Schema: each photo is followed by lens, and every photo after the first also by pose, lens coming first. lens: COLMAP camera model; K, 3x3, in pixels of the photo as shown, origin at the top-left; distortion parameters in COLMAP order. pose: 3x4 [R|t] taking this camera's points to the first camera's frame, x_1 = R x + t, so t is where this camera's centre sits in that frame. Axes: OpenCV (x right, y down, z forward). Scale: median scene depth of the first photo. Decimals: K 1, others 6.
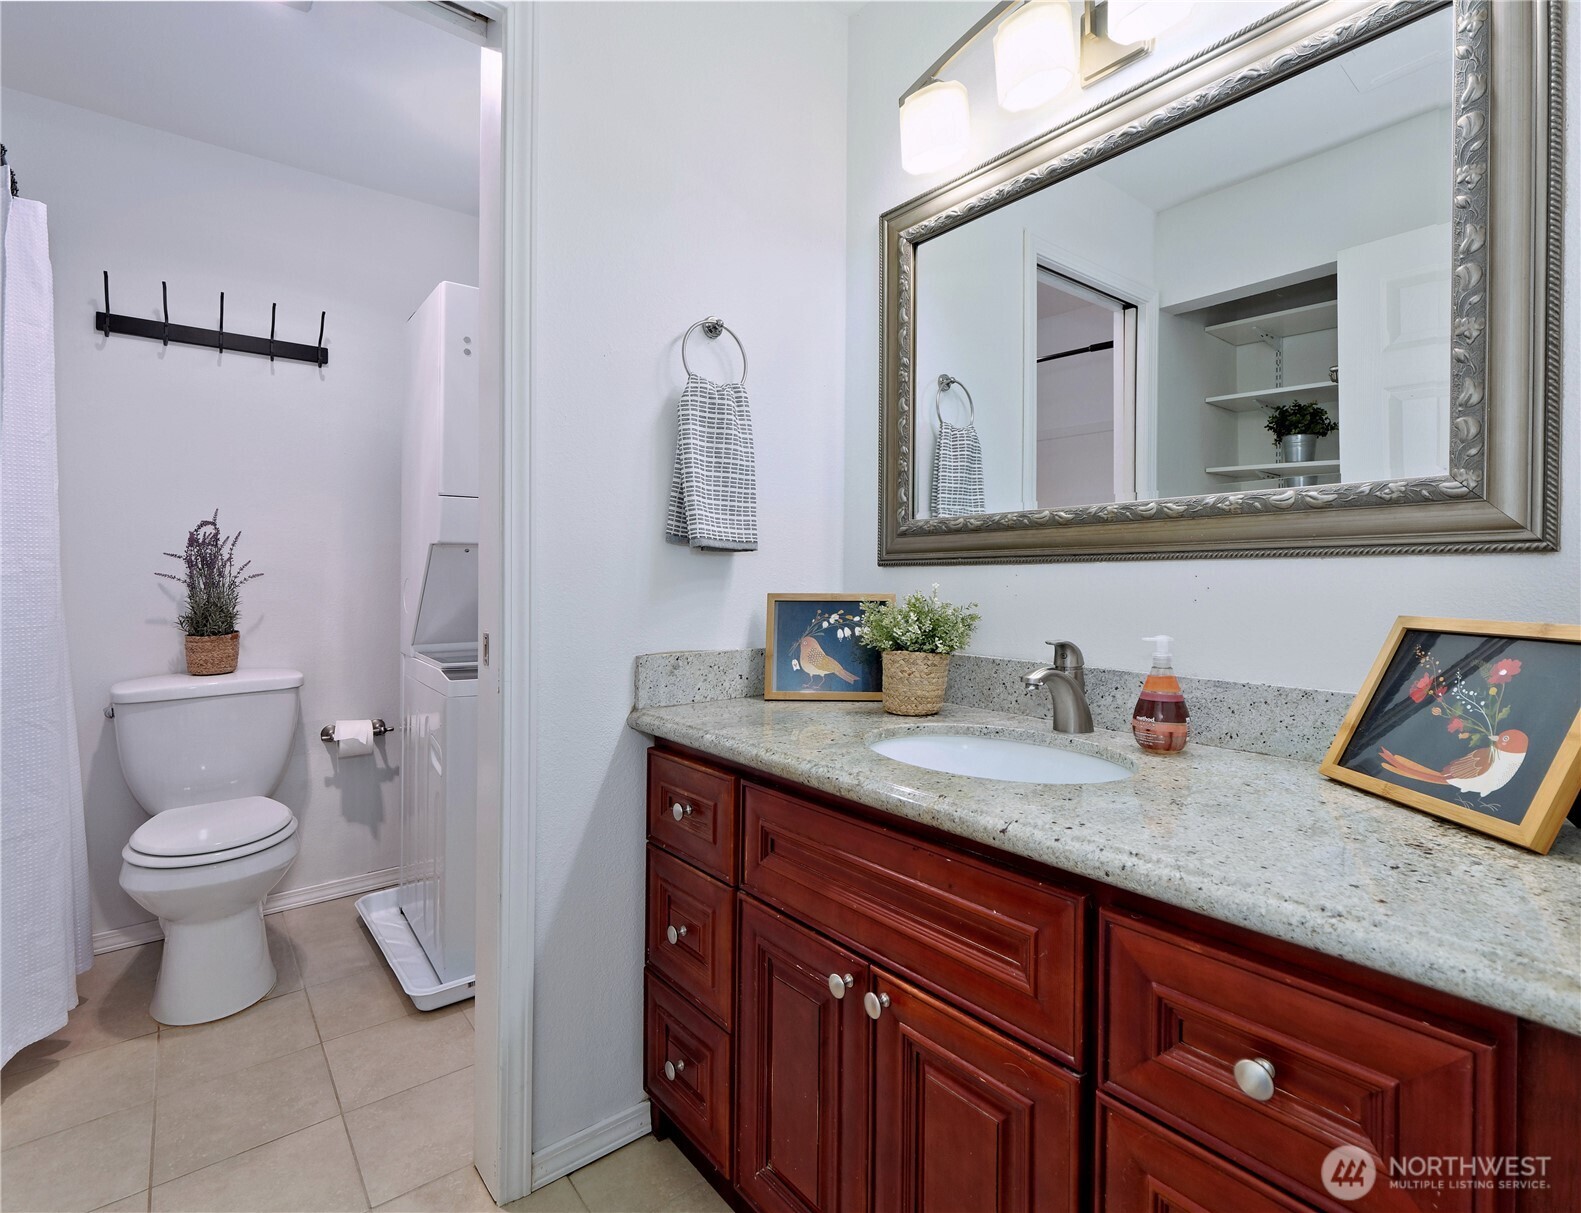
lens RADIAL K [[764.8, 0, 787.3], [0, 764.8, 571.1], [0, 0, 1]] dist [-0.002288, 0.000542]
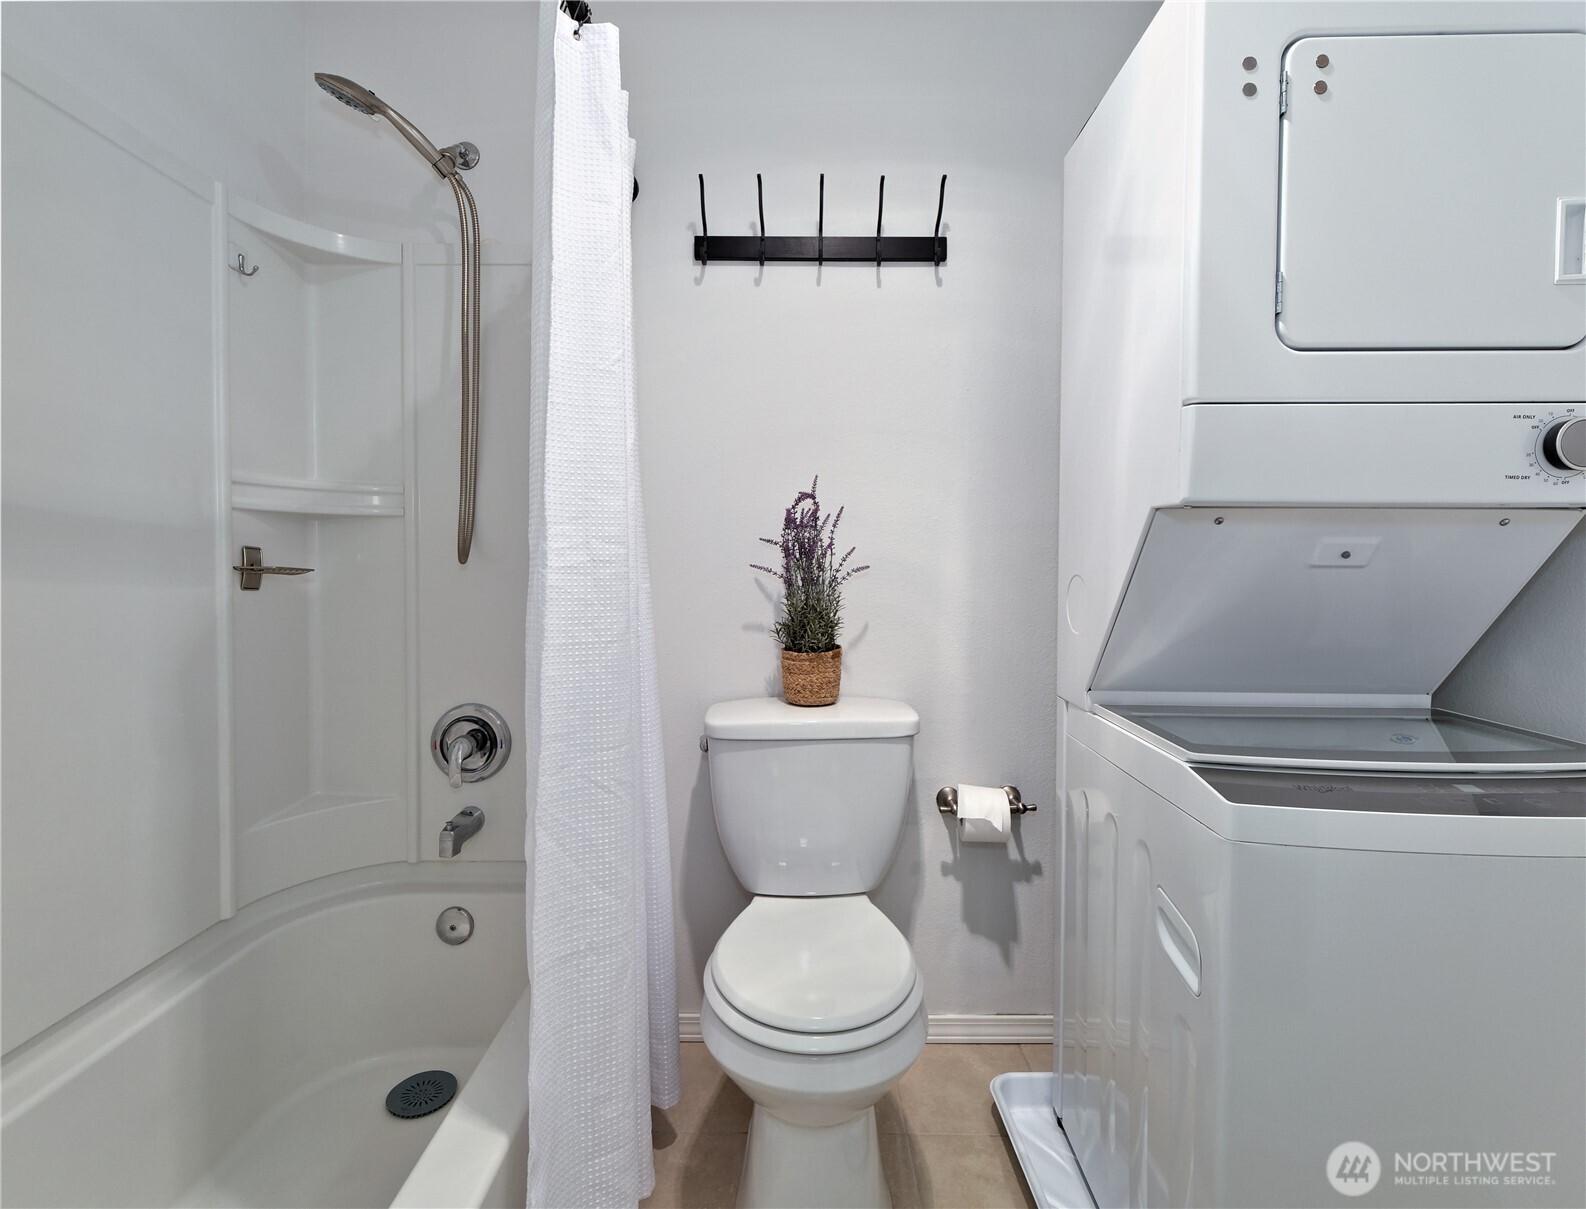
lens RADIAL K [[767.2, 0, 789.8], [0, 767.2, 569.0], [0, 0, 1]] dist [-0.002288, 0.000542]
pose [[0.781722, 0.003677, -0.623616, -0.312060], [-0.001219, 0.999990, 0.004369, 0.003233], [0.623625, -0.002655, 0.781719, 0.415204]]
